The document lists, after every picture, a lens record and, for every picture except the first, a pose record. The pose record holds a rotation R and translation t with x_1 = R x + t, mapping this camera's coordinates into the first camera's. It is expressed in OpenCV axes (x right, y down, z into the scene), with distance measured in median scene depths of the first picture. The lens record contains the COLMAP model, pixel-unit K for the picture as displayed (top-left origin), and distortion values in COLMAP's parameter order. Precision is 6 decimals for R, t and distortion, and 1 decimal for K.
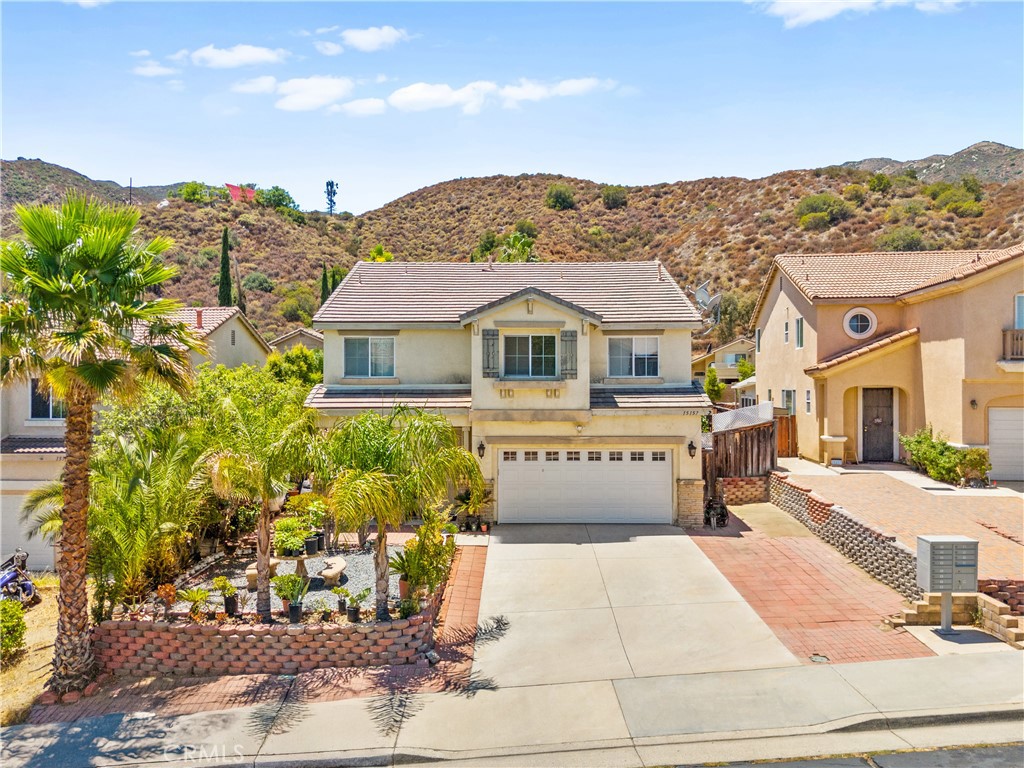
lens RADIAL K [[721.8, 0, 512.0], [0, 721.8, 384.0], [0, 0, 1]] dist [0.056564, -0.051939]
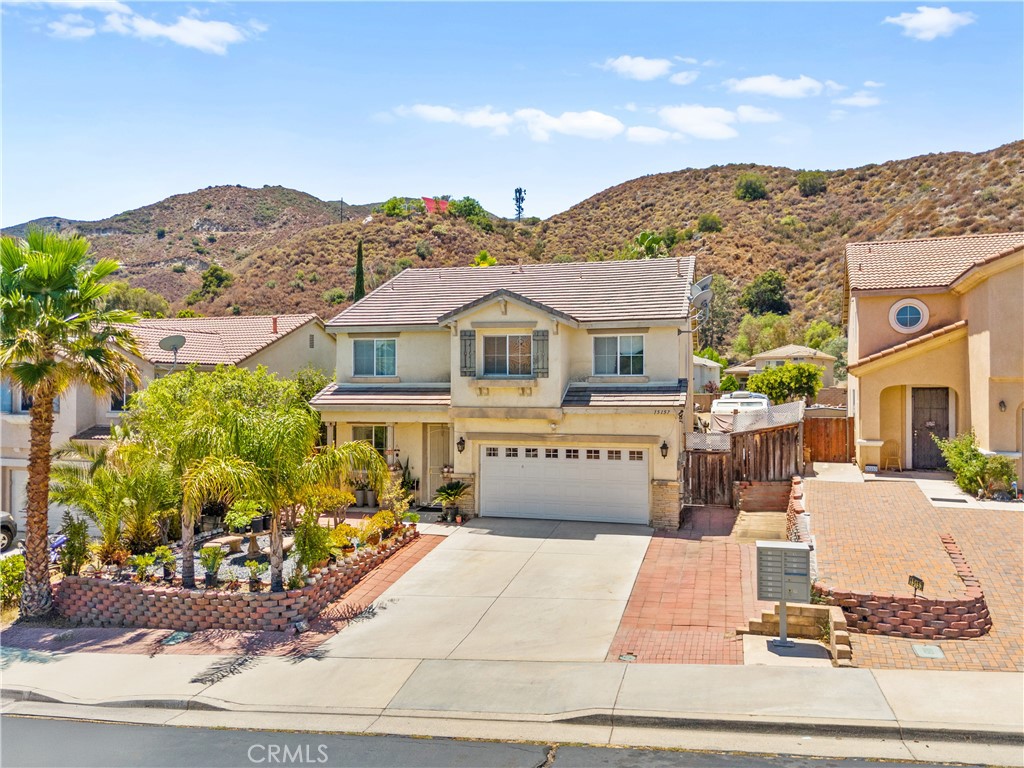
lens RADIAL K [[721.8, 0, 512.0], [0, 721.8, 384.0], [0, 0, 1]] dist [0.056564, -0.051939]
pose [[0.968987, 0.000979, -0.247111, 0.289285], [-0.001106, 0.999999, -0.000376, 0.002485], [0.247111, 0.000638, 0.968987, 0.000718]]
